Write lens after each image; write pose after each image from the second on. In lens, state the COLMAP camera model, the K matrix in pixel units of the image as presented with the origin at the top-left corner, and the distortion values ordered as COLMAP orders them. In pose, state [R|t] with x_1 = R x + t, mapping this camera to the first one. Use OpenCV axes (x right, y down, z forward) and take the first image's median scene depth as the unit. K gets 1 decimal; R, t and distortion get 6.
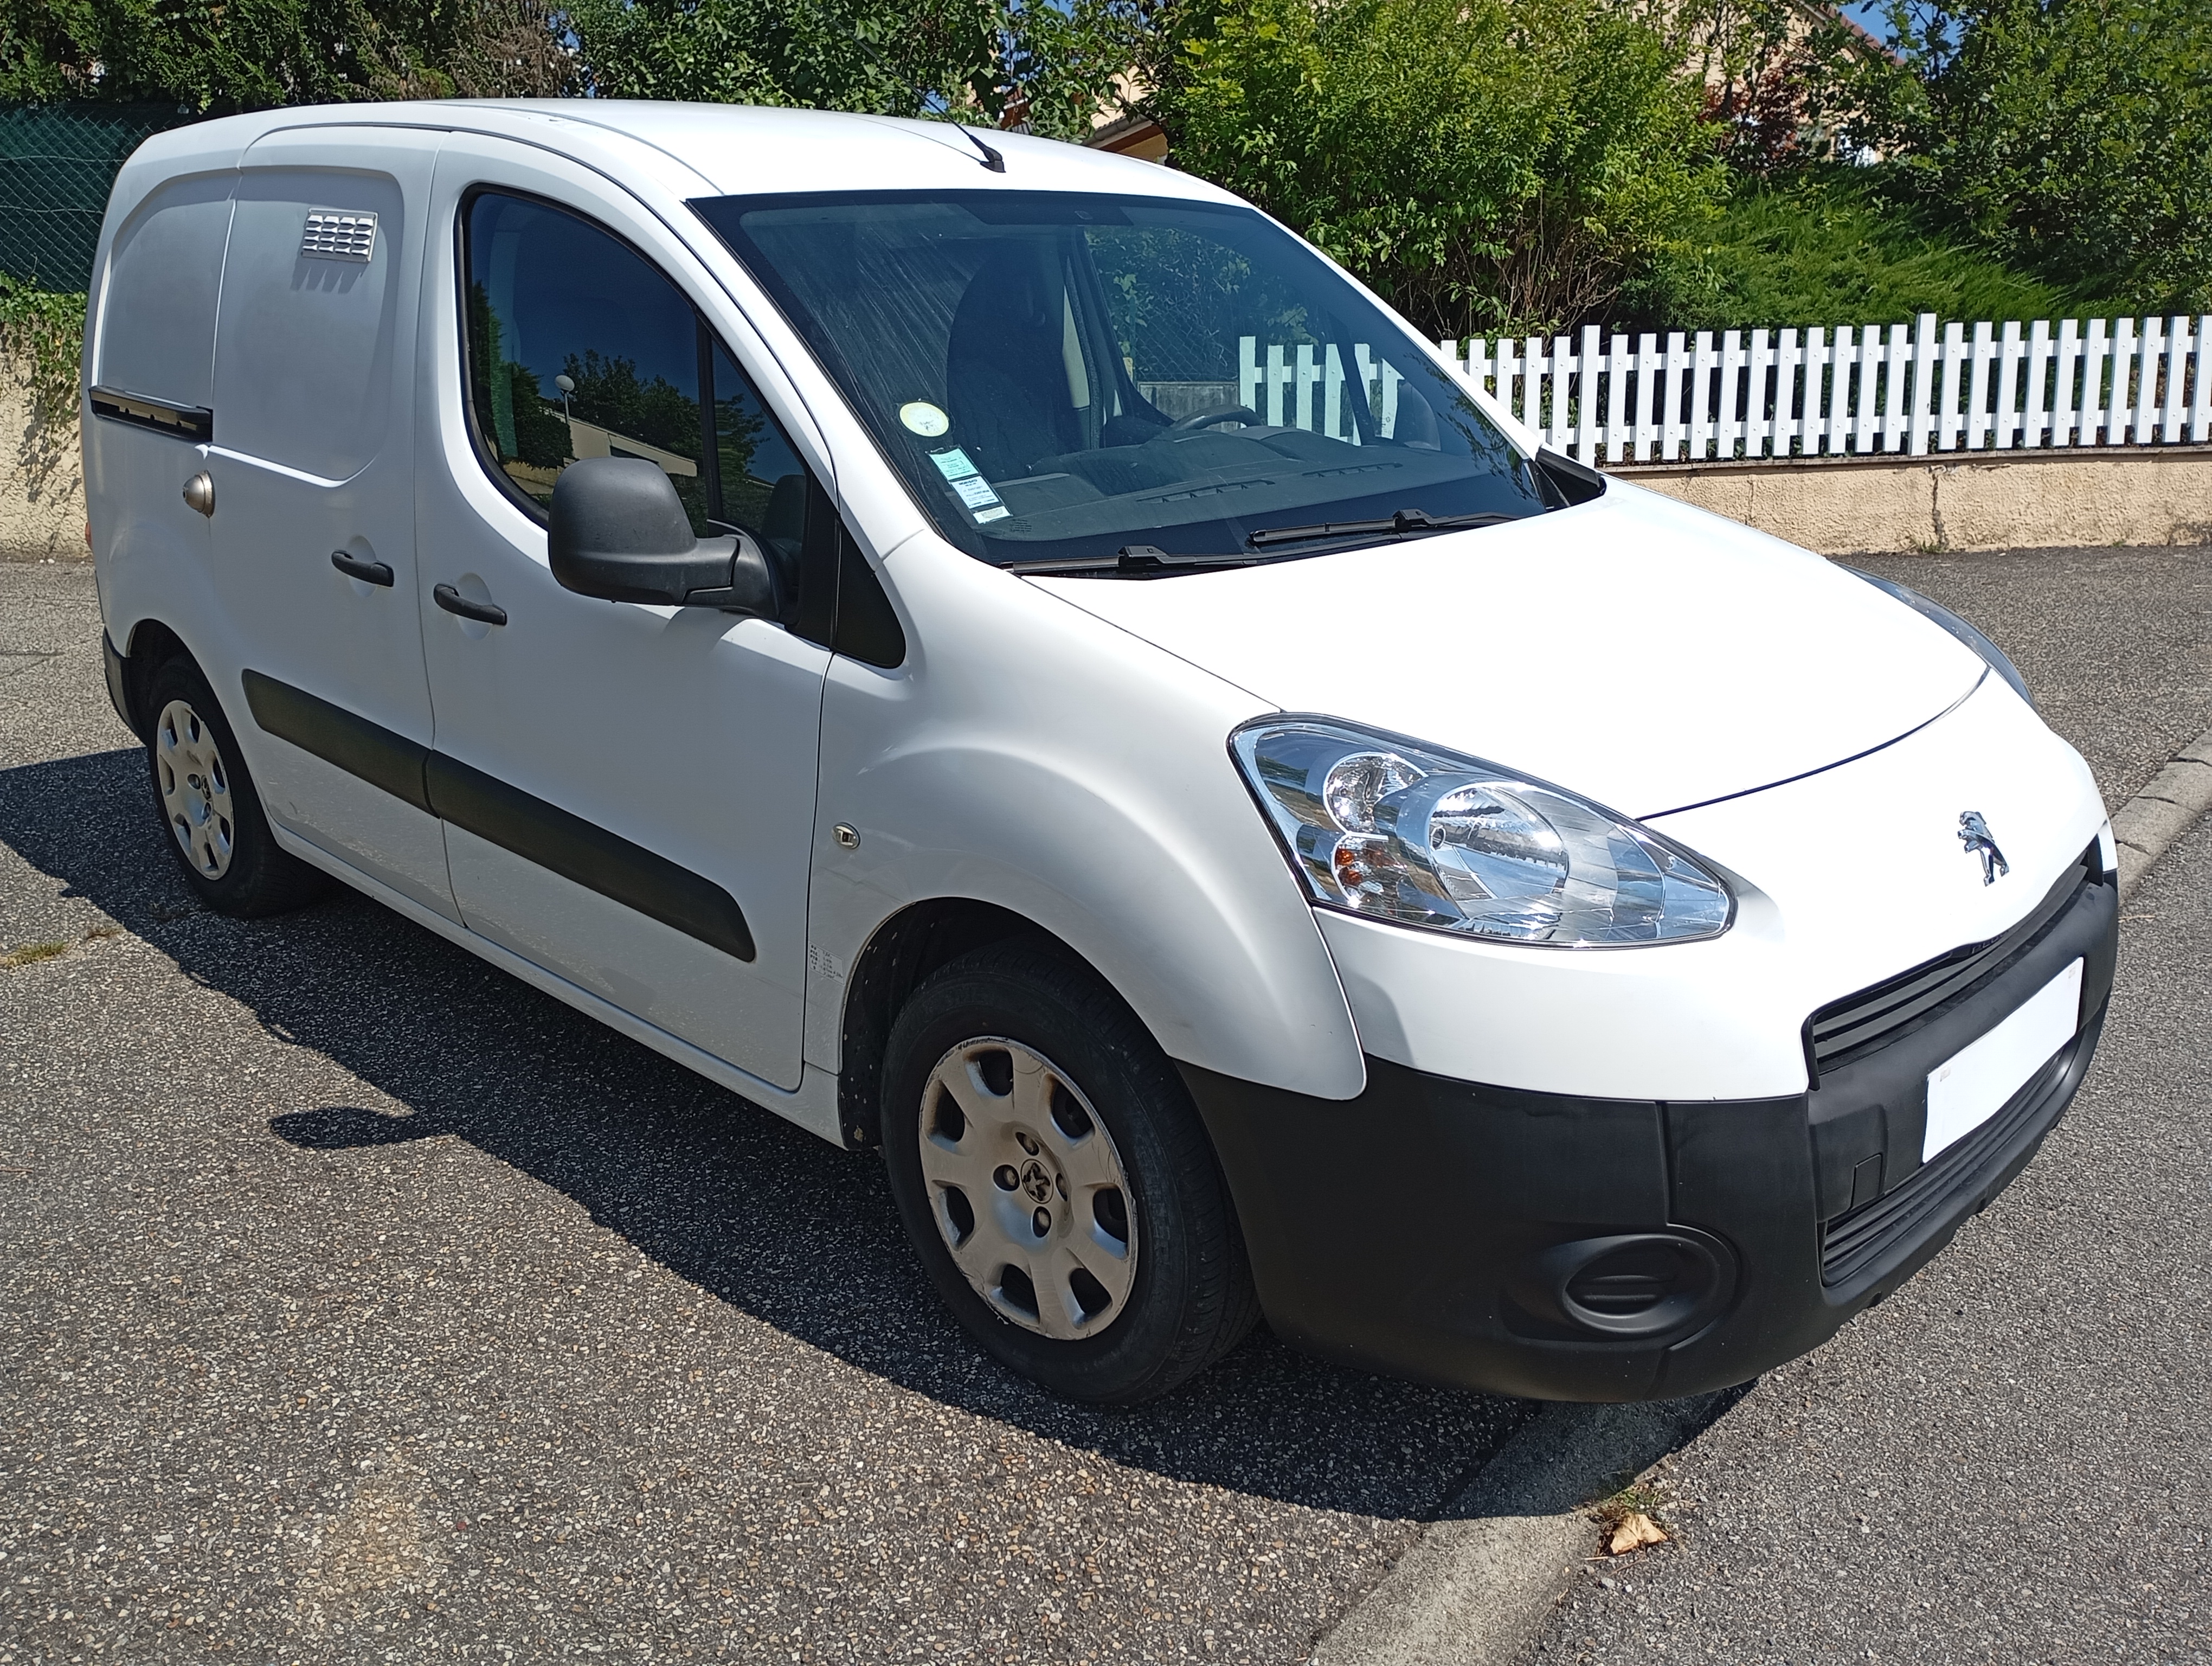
lens RADIAL K [[1823.2, 0, 1106.0], [0, 1823.2, 833.0], [0, 0, 1]] dist [0.092877, -0.115810]
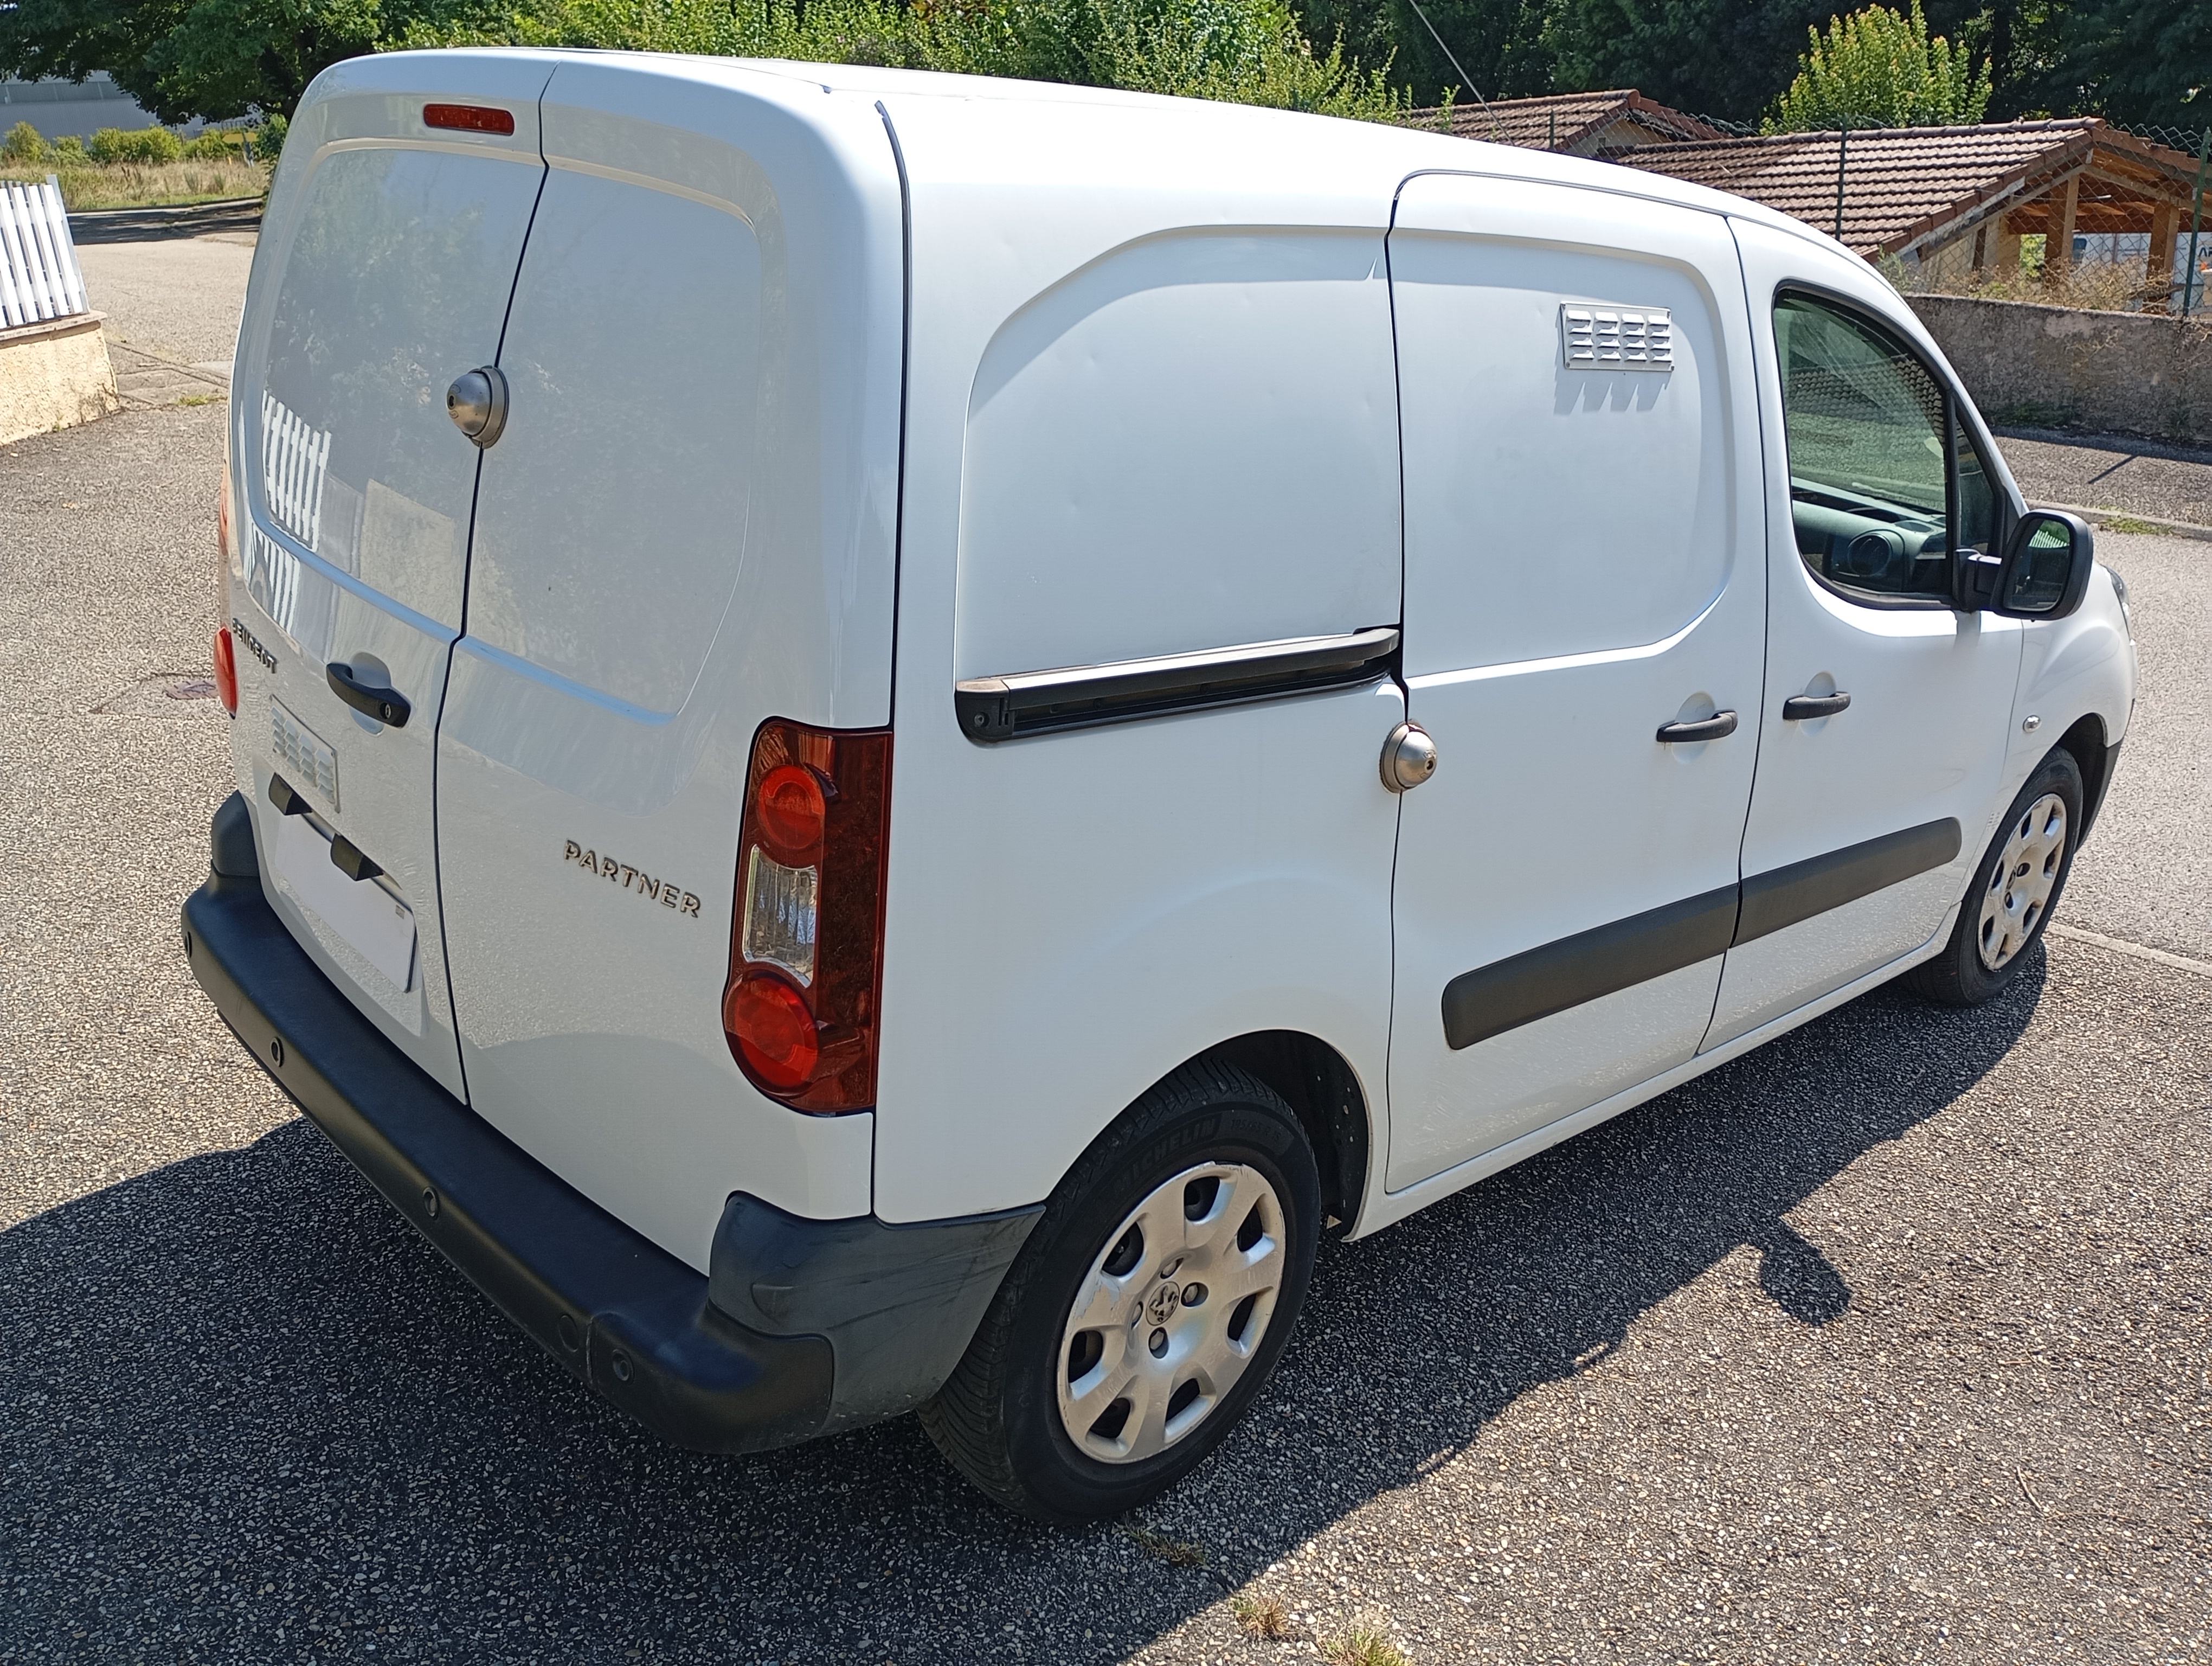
lens RADIAL K [[1818.7, 0, 1109.7], [0, 1818.7, 849.7], [0, 0, 1]] dist [0.086937, -0.109624]
pose [[0.044518, -0.348342, 0.936310, -1.502510], [0.231045, 0.915419, 0.329584, -0.531946], [-0.971924, 0.201657, 0.121236, 1.438707]]
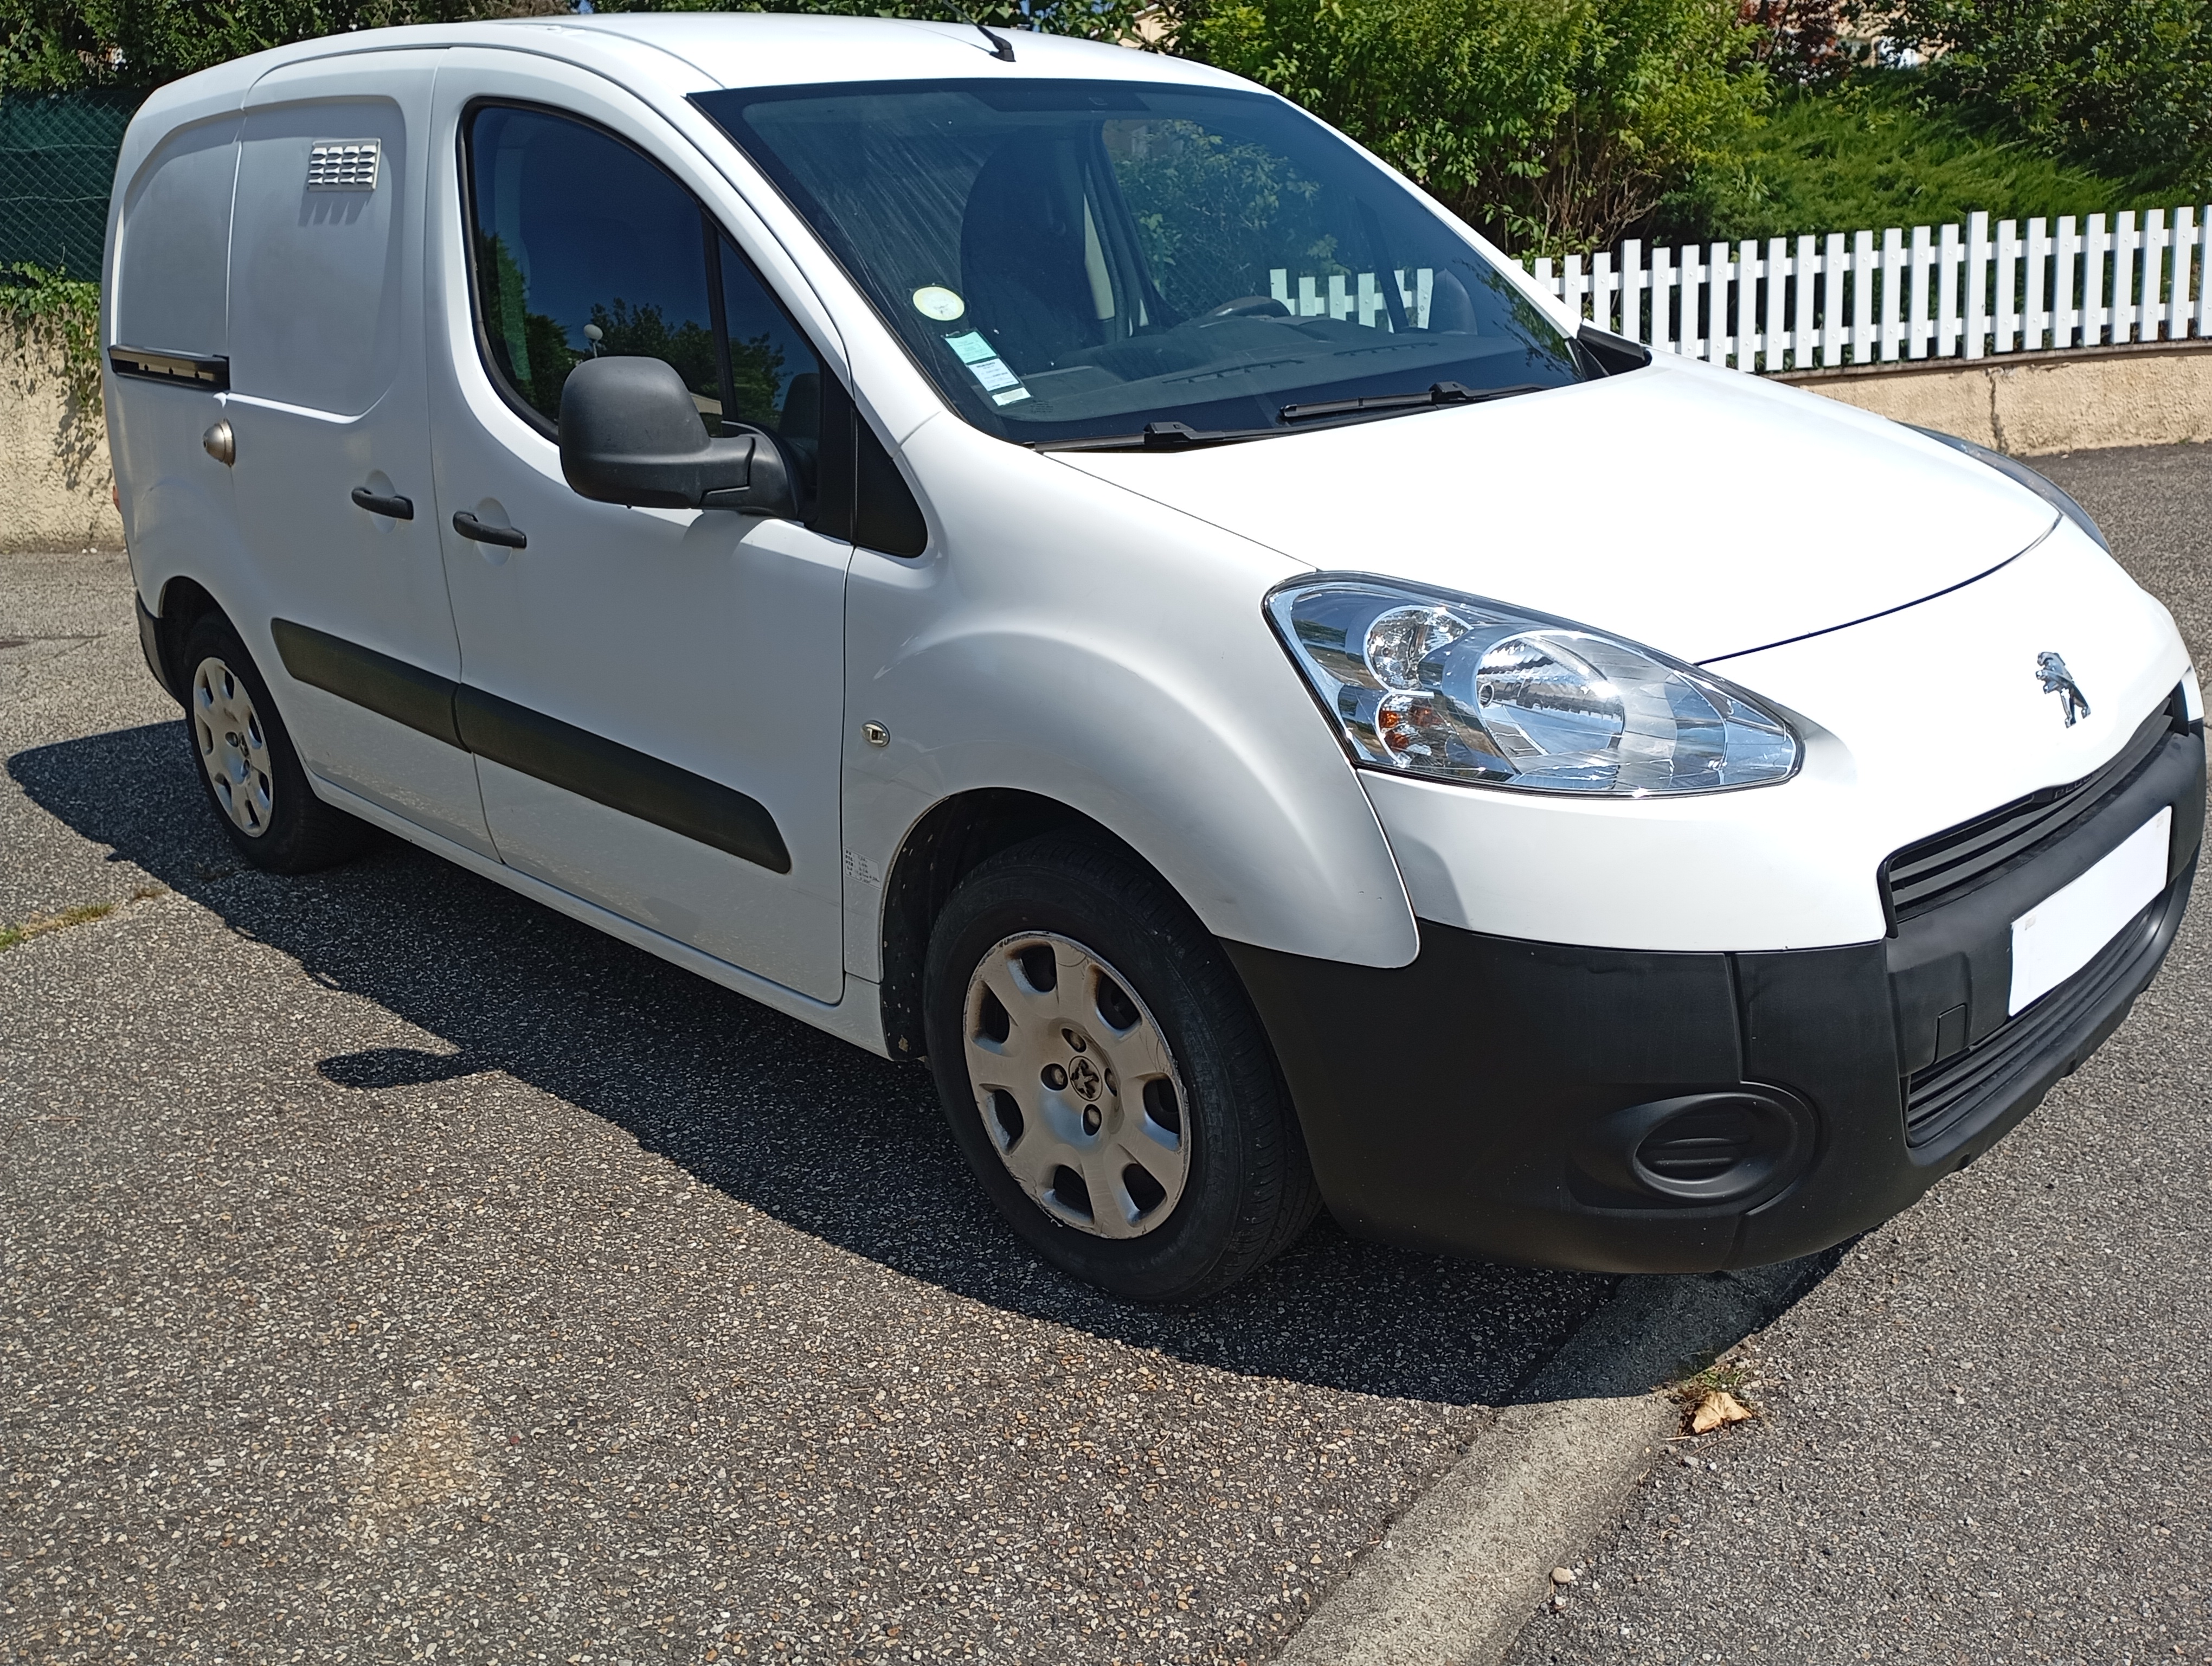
lens RADIAL K [[1818.7, 0, 1109.7], [0, 1818.7, 849.7], [0, 0, 1]] dist [0.086937, -0.109624]
pose [[0.998795, -0.039646, -0.028935, 0.007601], [0.040128, 0.999062, 0.016260, 0.050180], [0.028263, -0.017401, 0.999449, 0.031566]]
